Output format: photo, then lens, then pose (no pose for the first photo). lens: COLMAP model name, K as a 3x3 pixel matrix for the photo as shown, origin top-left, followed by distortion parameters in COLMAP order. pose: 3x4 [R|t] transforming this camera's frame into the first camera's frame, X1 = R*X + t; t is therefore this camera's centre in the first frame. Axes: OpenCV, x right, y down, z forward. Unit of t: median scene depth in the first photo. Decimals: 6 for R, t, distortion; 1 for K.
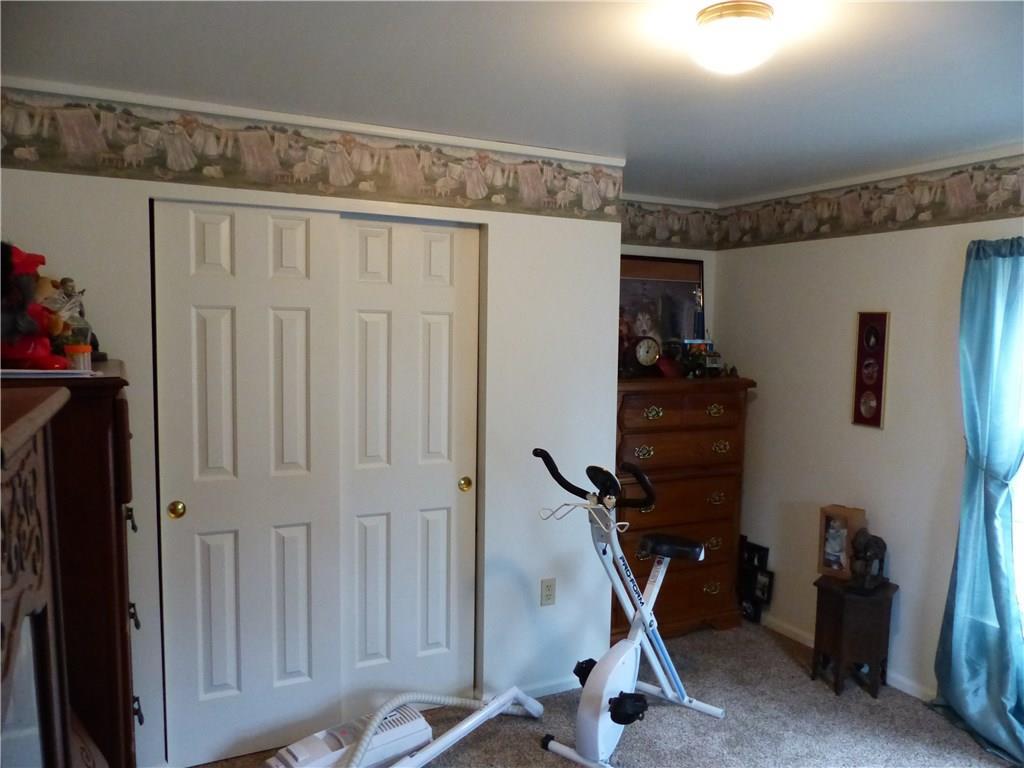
lens RADIAL K [[768.9, 0, 511.4], [0, 768.9, 393.3], [0, 0, 1]] dist [-0.042937, 0.034559]
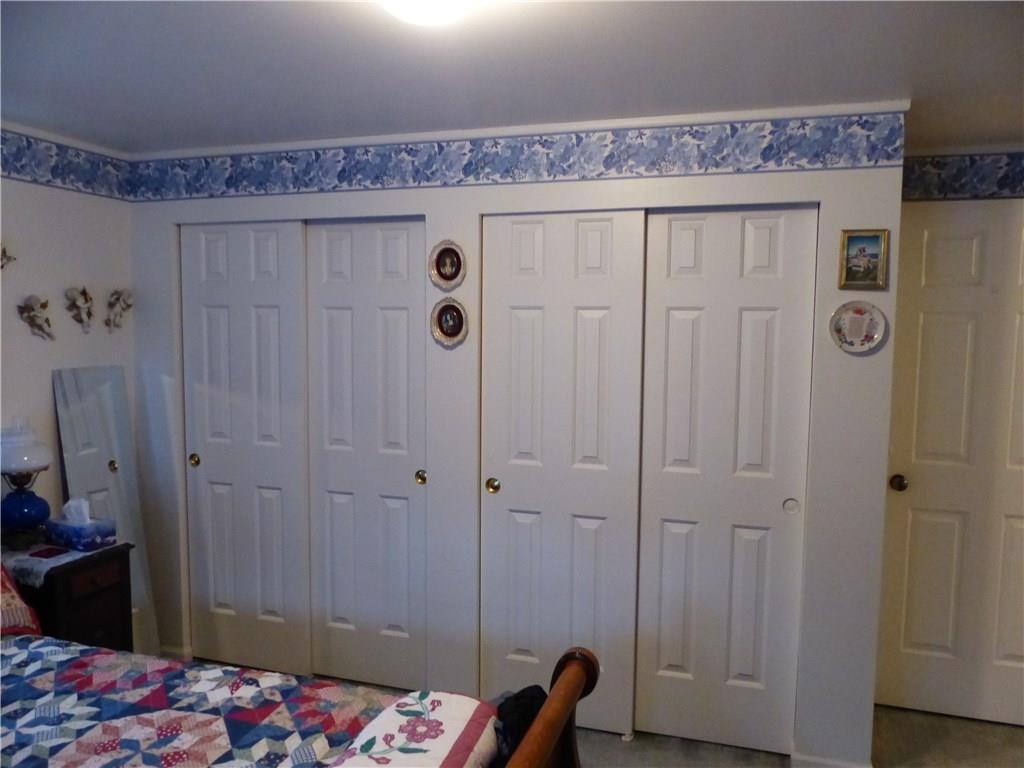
lens RADIAL K [[768.9, 0, 514.6], [0, 768.9, 387.5], [0, 0, 1]] dist [-0.042937, 0.034559]
pose [[0.720837, 0.052141, -0.691141, 0.092577], [-0.057970, 0.998208, 0.014845, -0.002835], [0.690676, 0.029365, 0.722568, 0.046449]]
